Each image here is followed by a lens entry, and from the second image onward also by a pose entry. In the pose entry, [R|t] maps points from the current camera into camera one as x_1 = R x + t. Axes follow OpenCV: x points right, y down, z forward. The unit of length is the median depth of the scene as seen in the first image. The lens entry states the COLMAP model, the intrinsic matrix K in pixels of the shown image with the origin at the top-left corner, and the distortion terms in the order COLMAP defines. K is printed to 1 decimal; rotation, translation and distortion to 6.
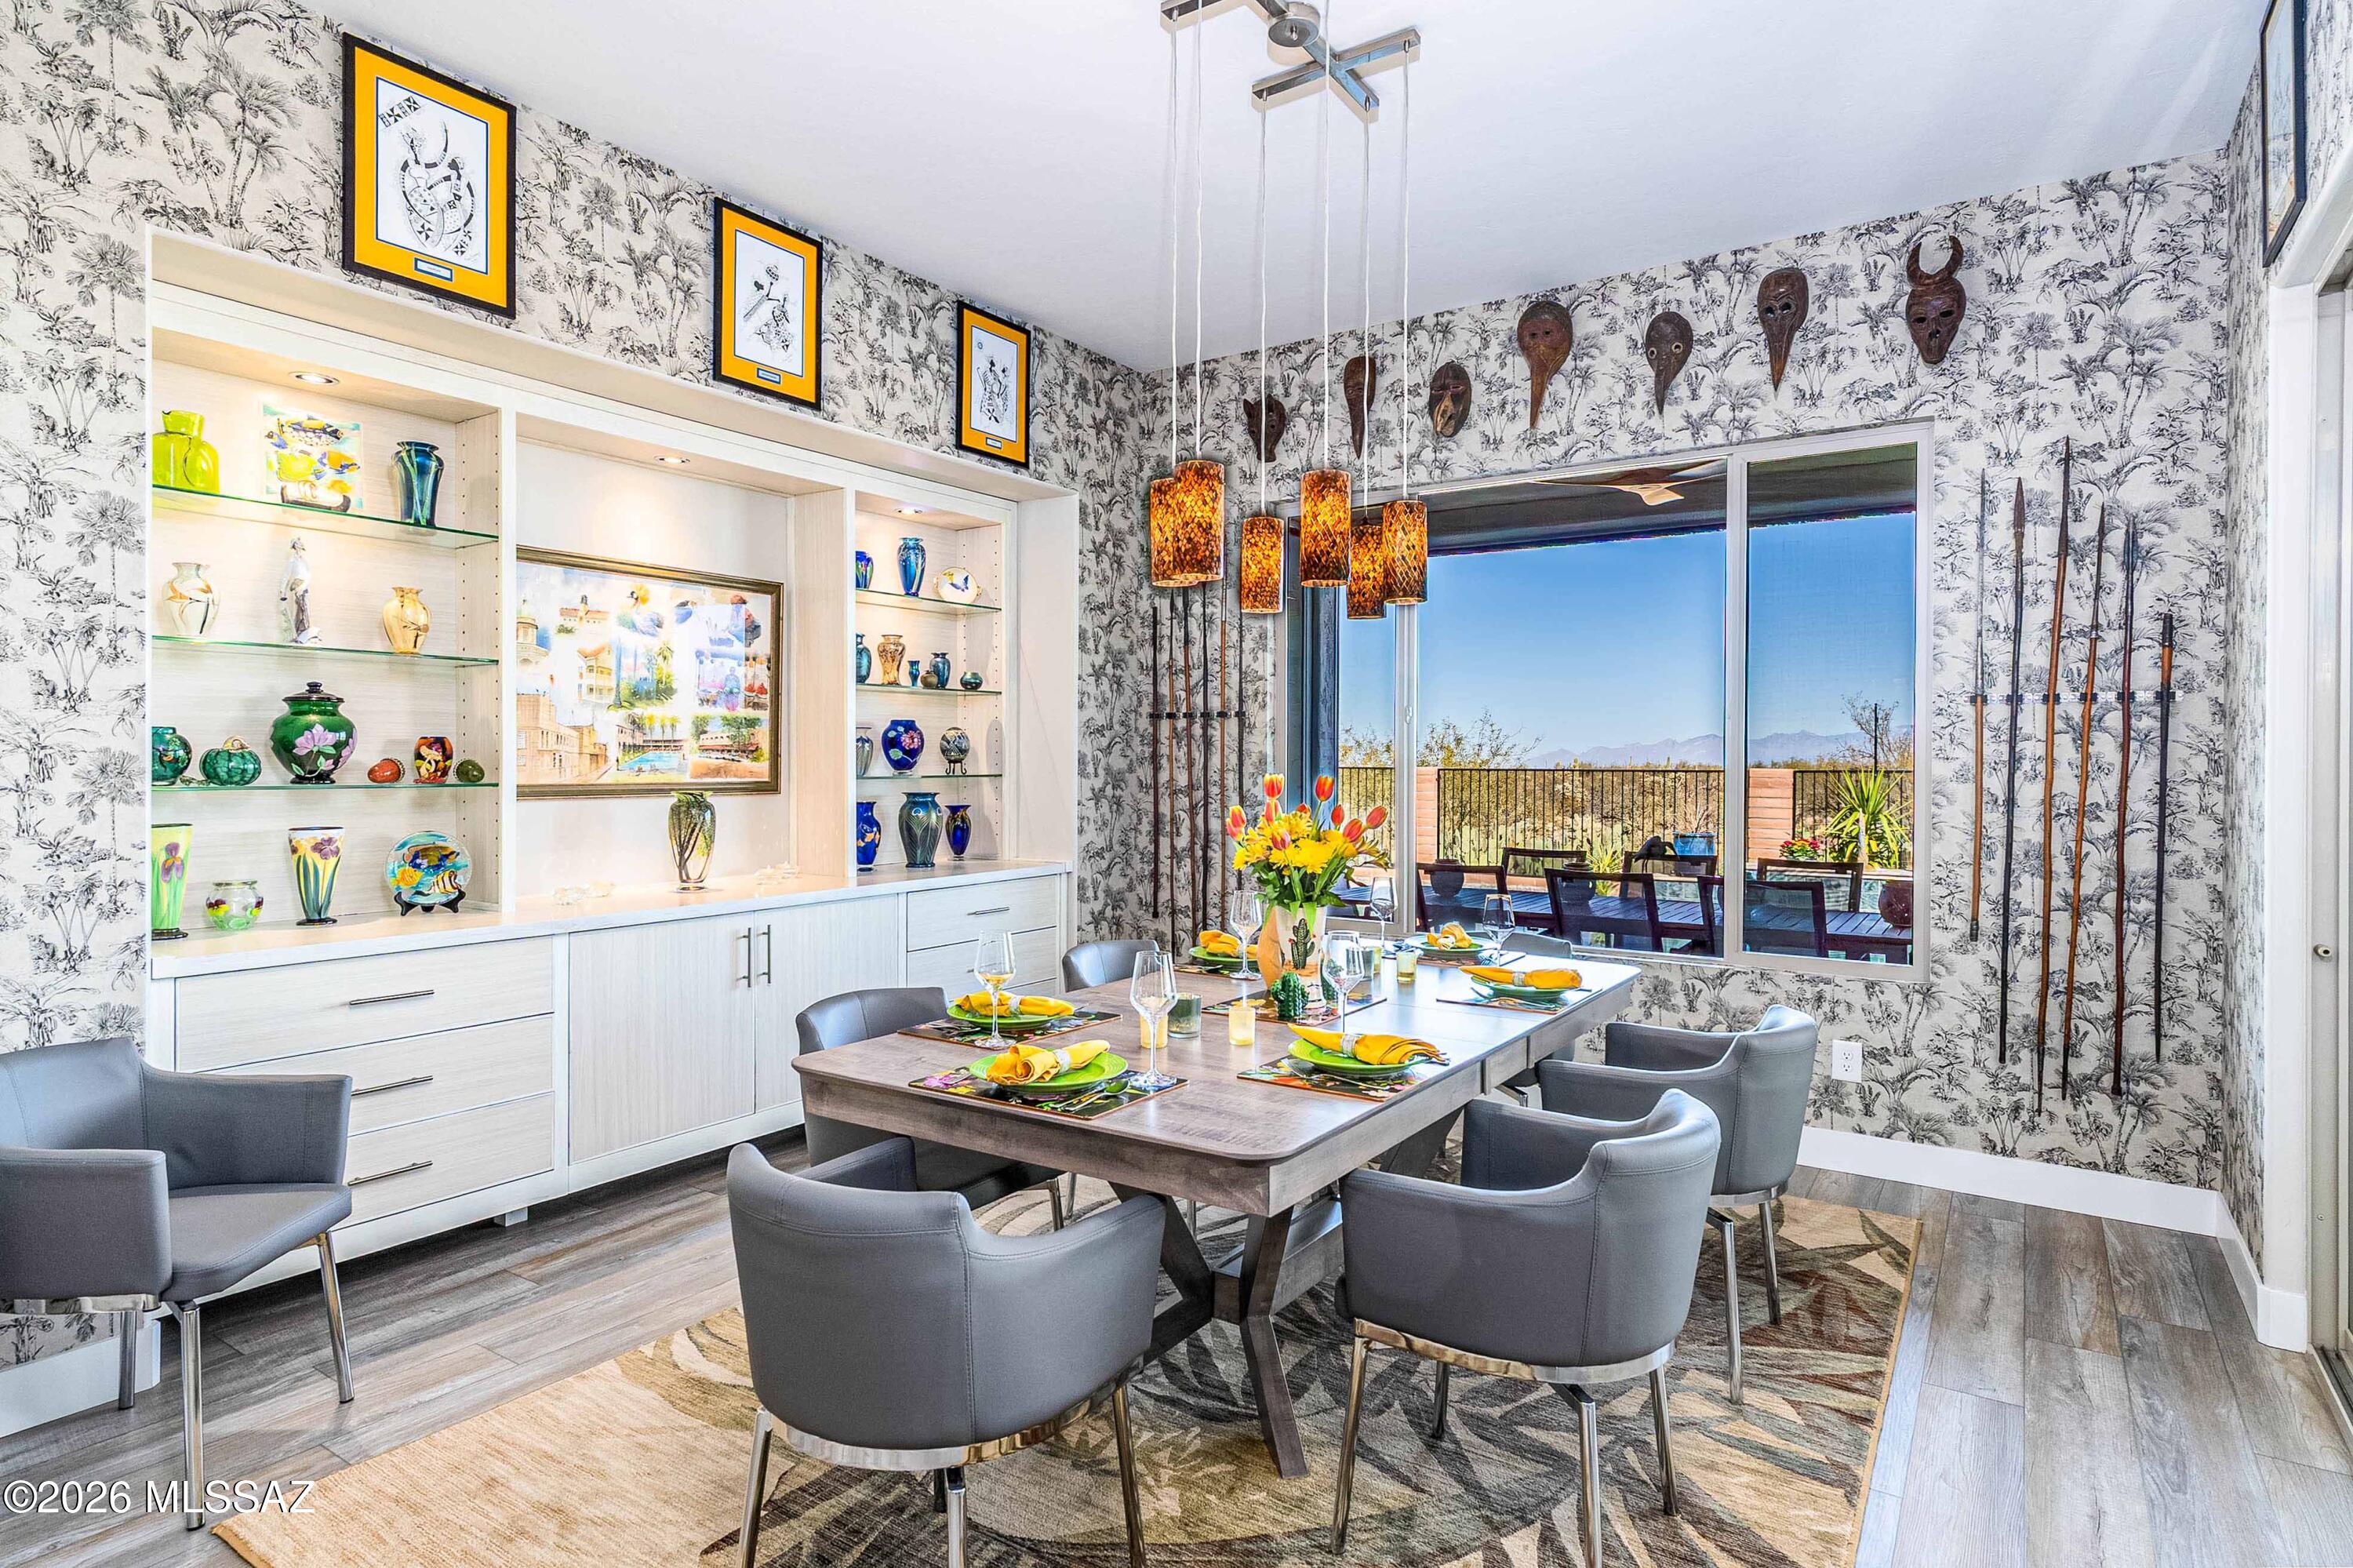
lens RADIAL K [[1237.2, 0, 1195.1], [0, 1237.2, 769.8], [0, 0, 1]] dist [0.006585, 0.003287]
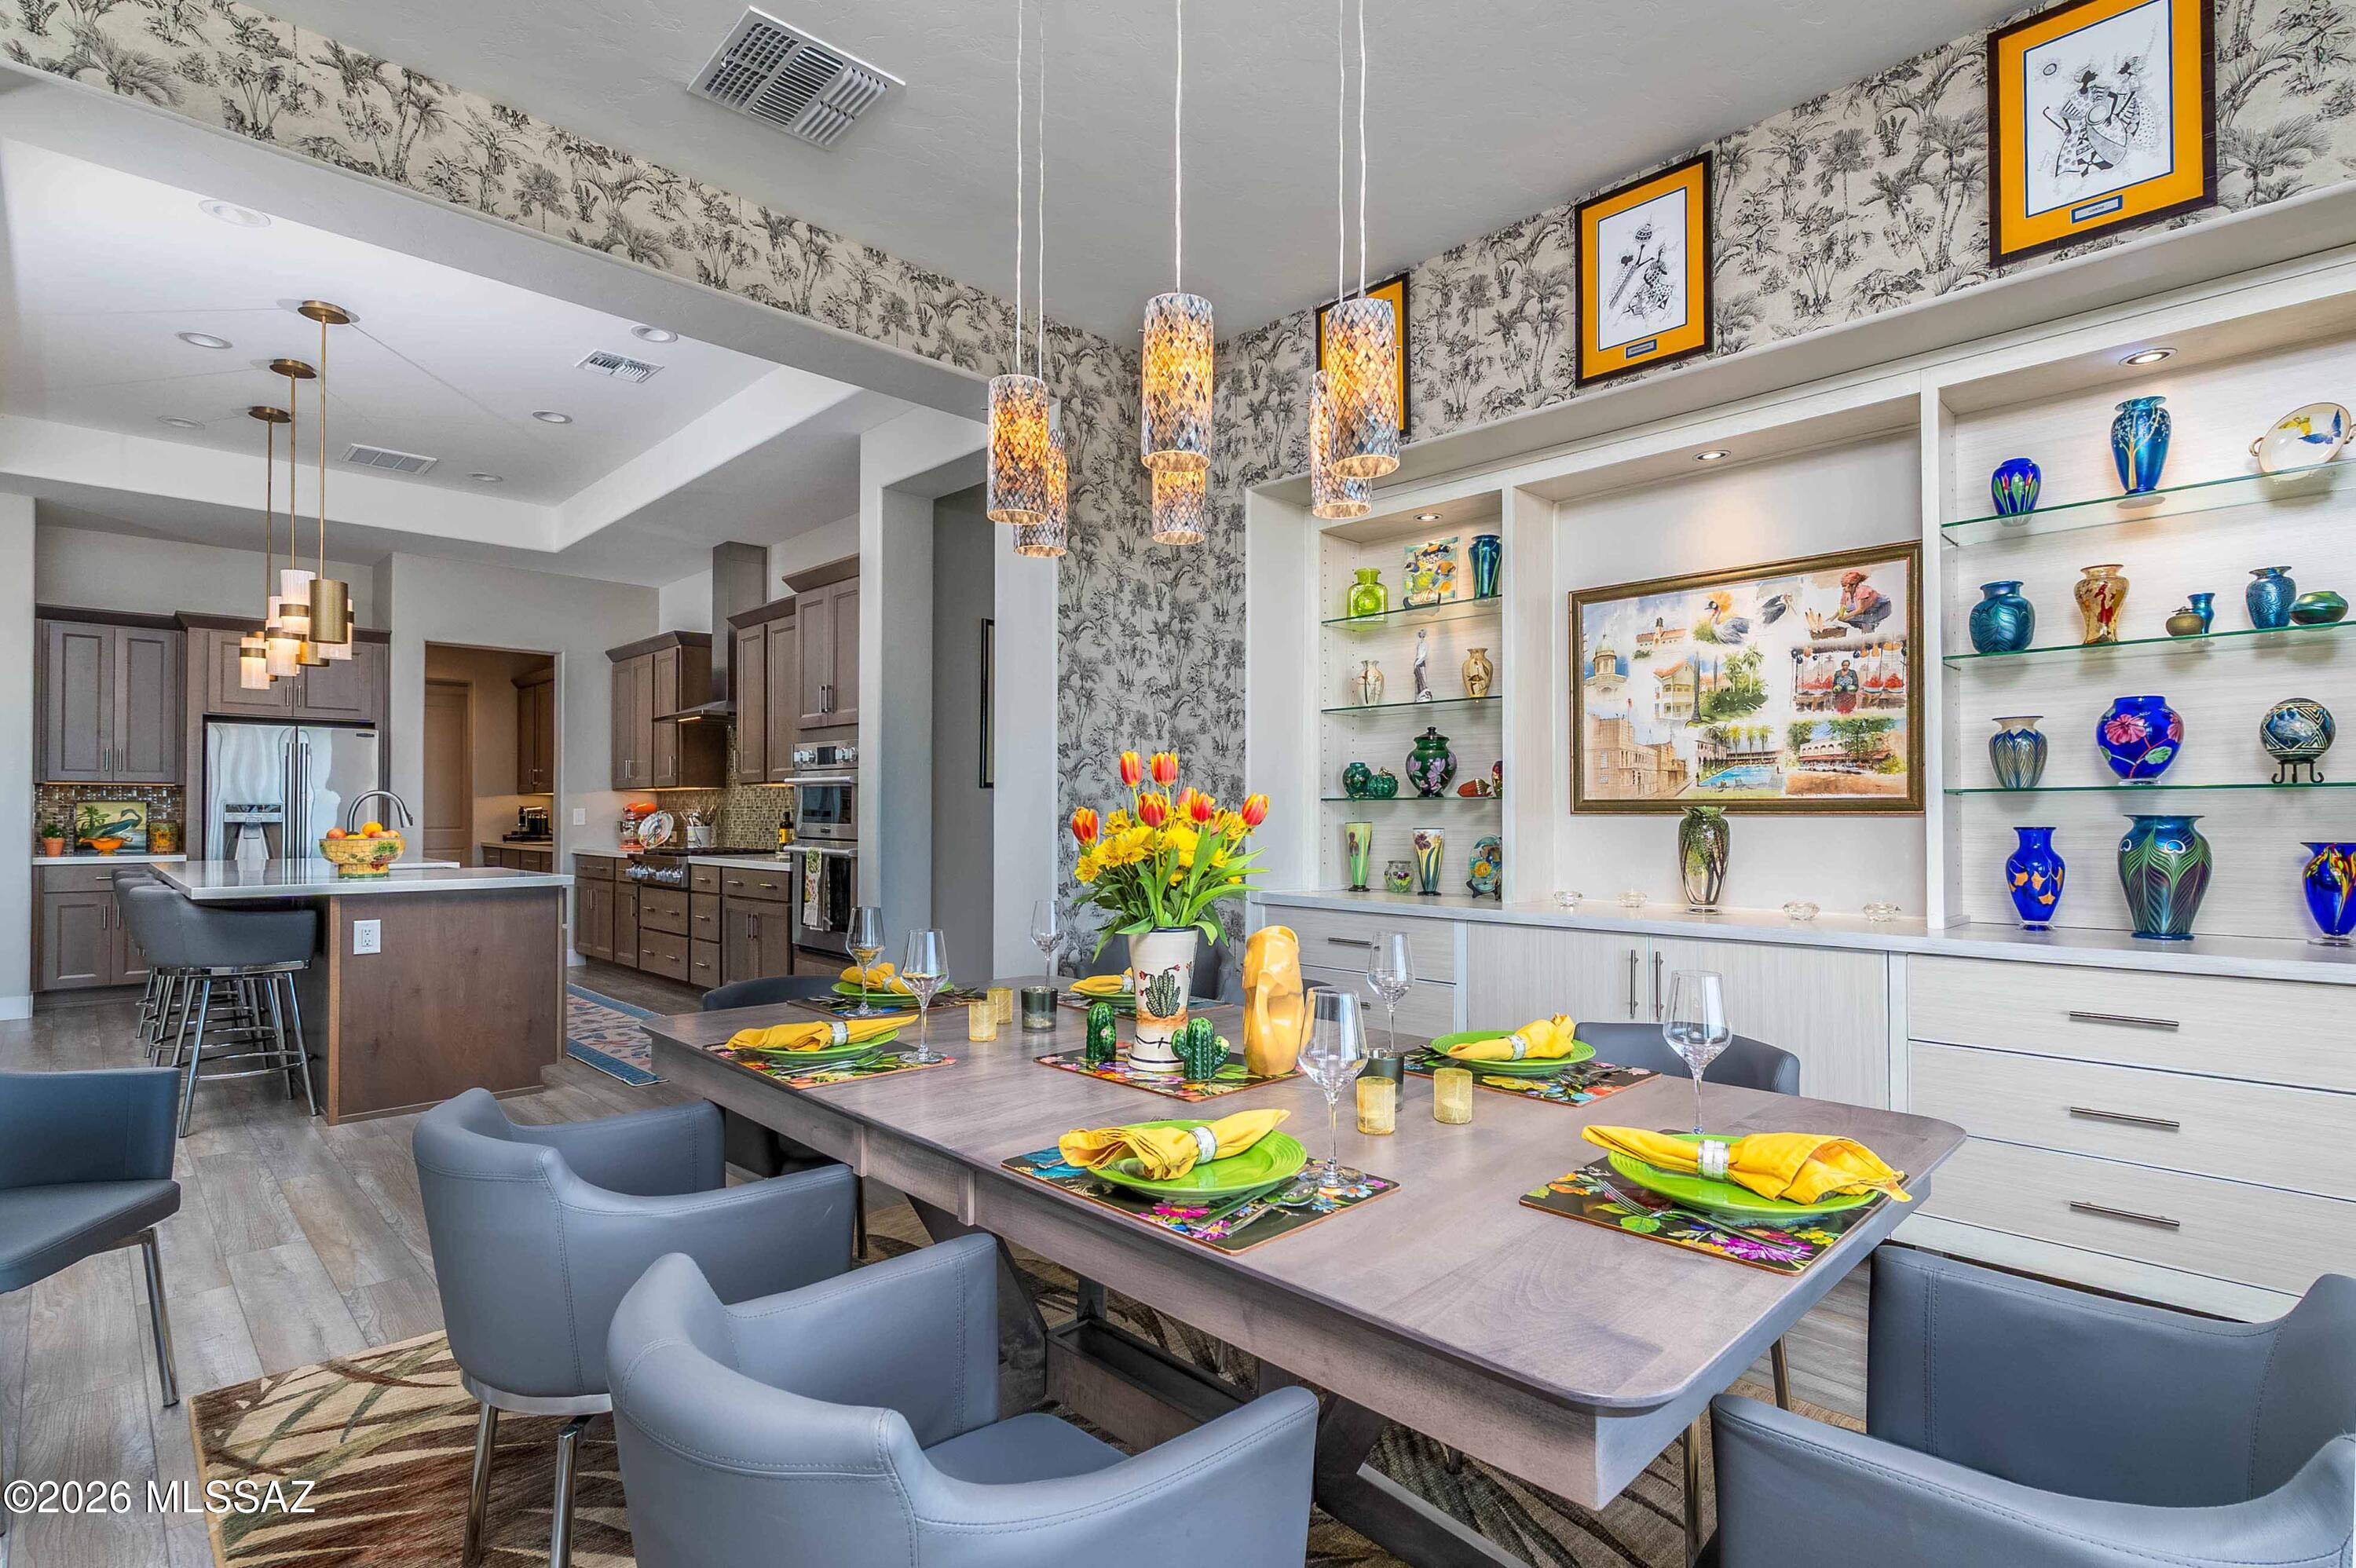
lens RADIAL K [[1125.1, 0, 1161.0], [0, 1125.1, 803.0], [0, 0, 1]] dist [0.007837, -0.002966]
pose [[-0.208290, -0.012114, -0.977992, 0.519420], [-0.008197, 0.999910, -0.010640, 0.027678], [0.978033, 0.005800, -0.208371, 0.799504]]
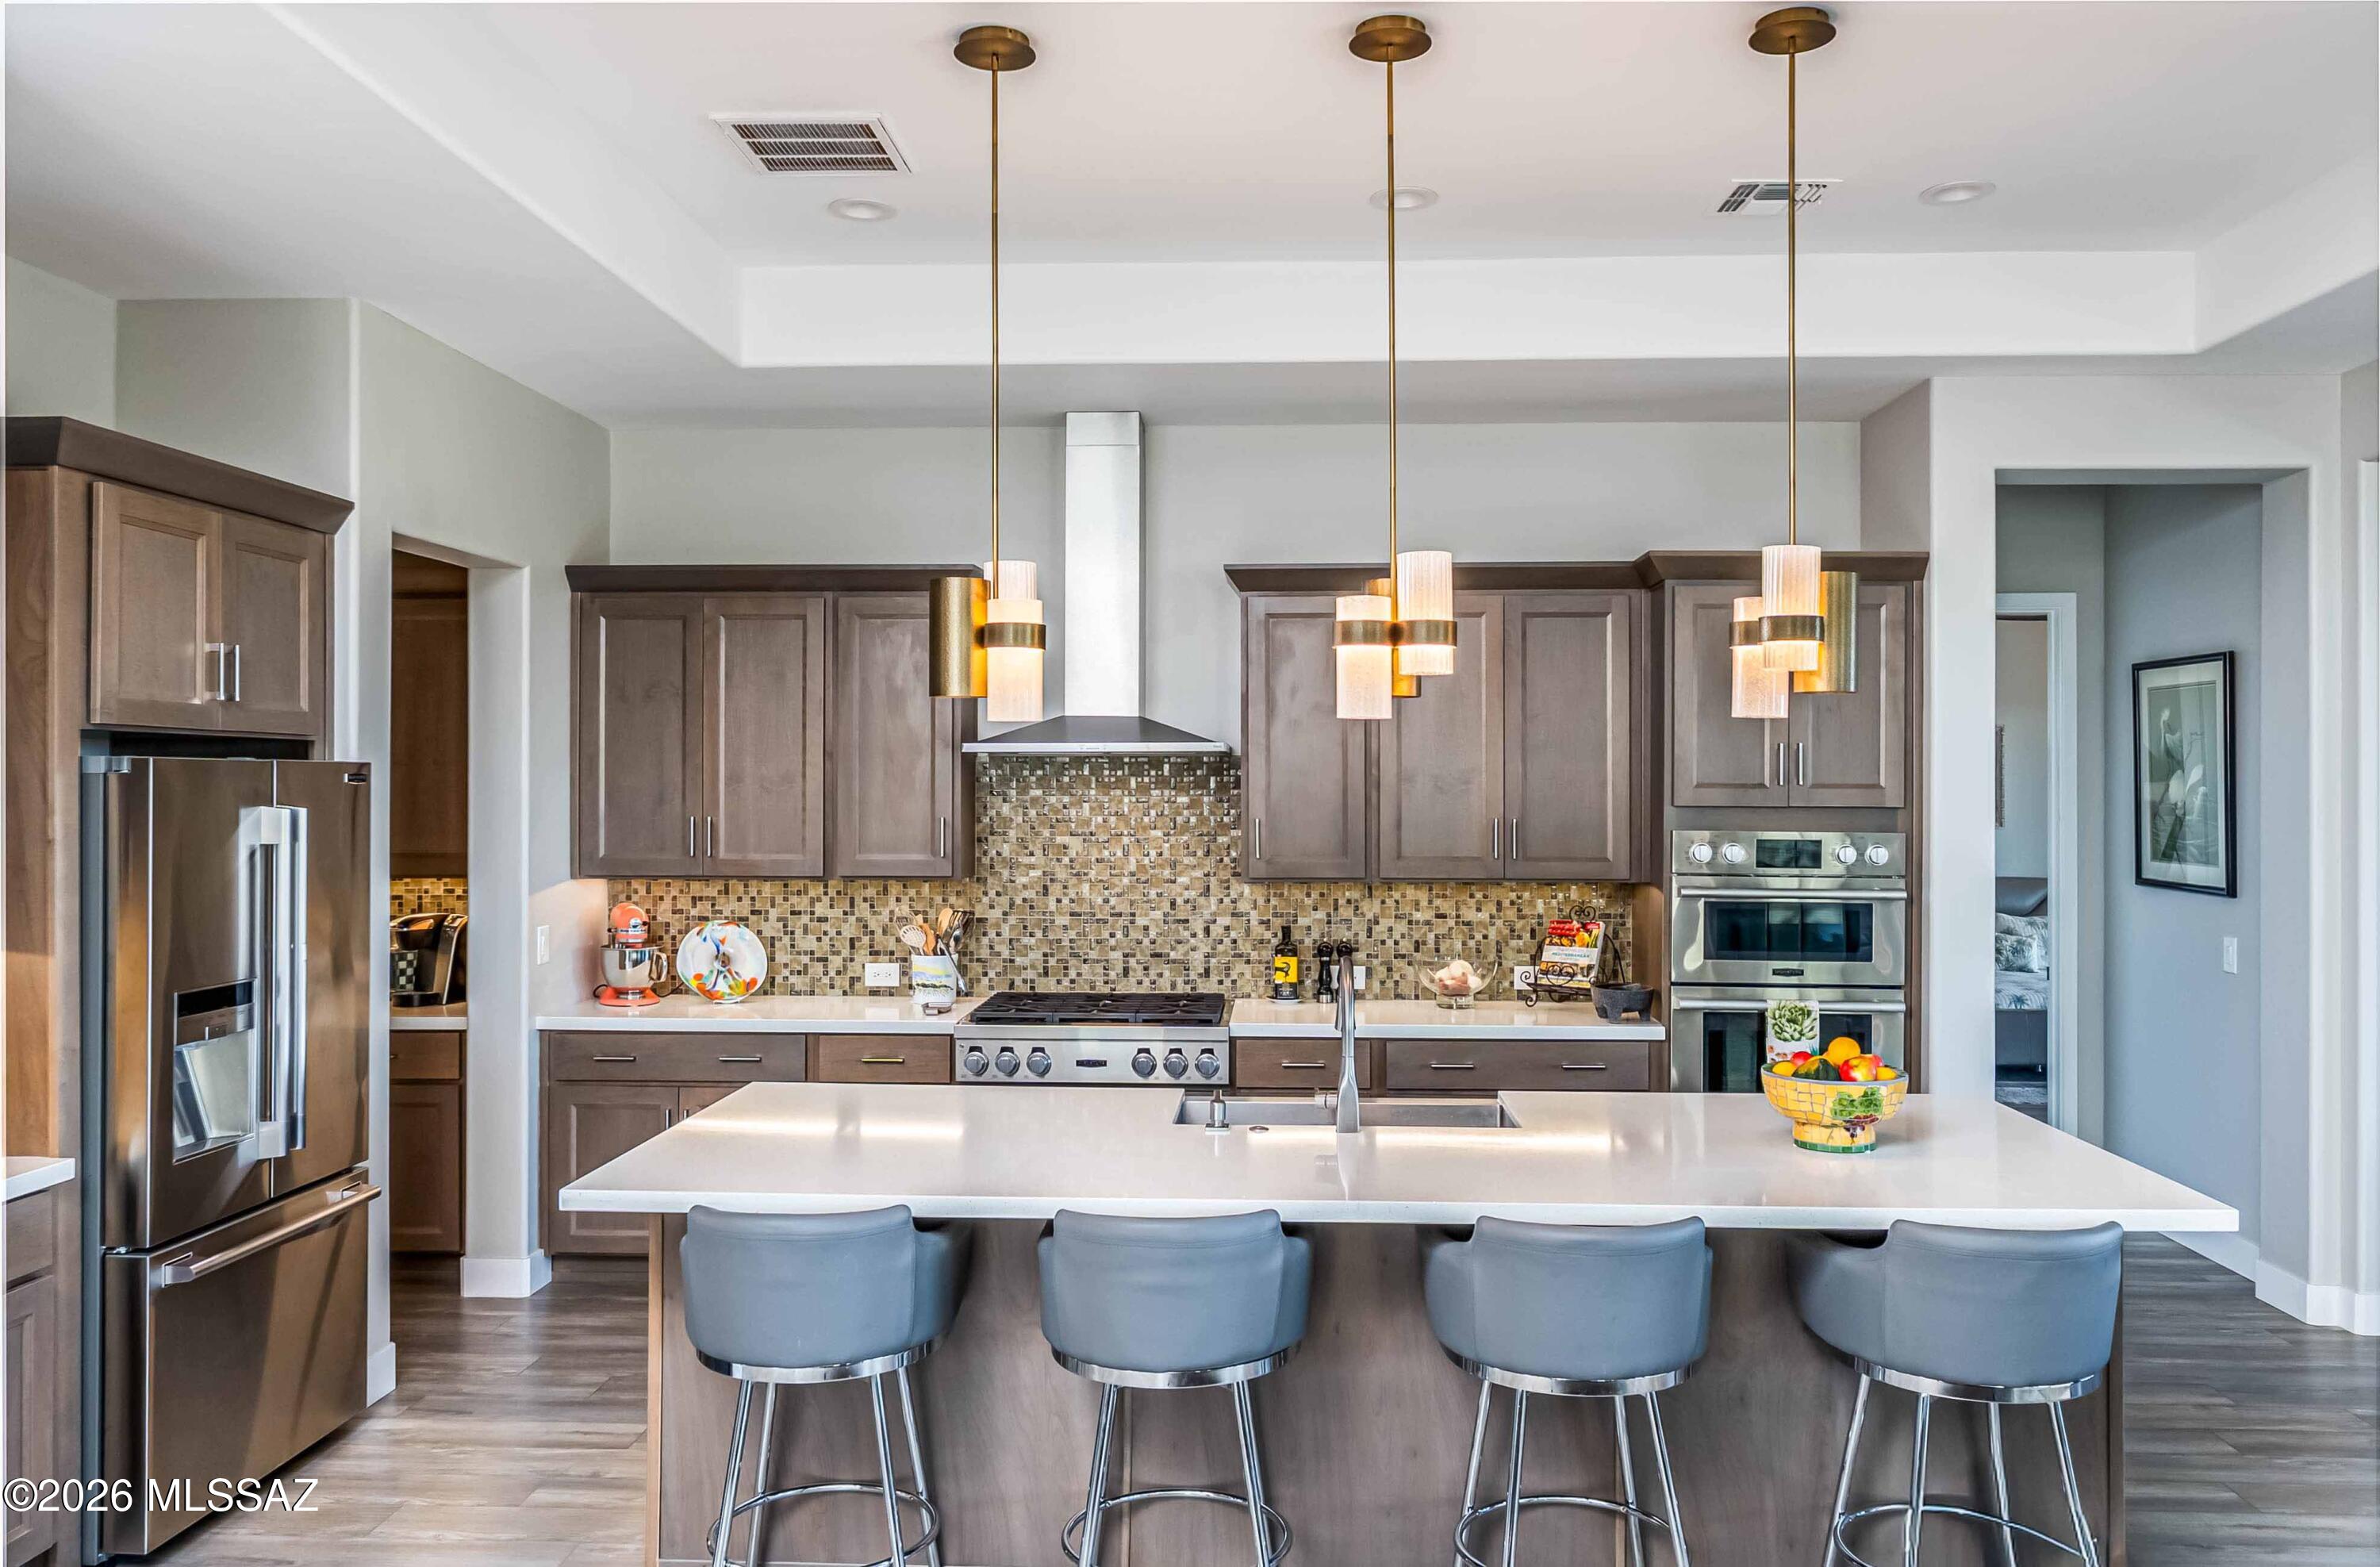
lens RADIAL K [[1715.7, 0, 1214.8], [0, 1715.7, 789.8], [0, 0, 1]] dist [-0.003370, -0.003346]
pose [[0.517377, -0.000609, -0.855757, 0.150585], [-0.005413, 0.999977, -0.003985, -0.091217], [0.855740, 0.006694, 0.517362, -1.079173]]
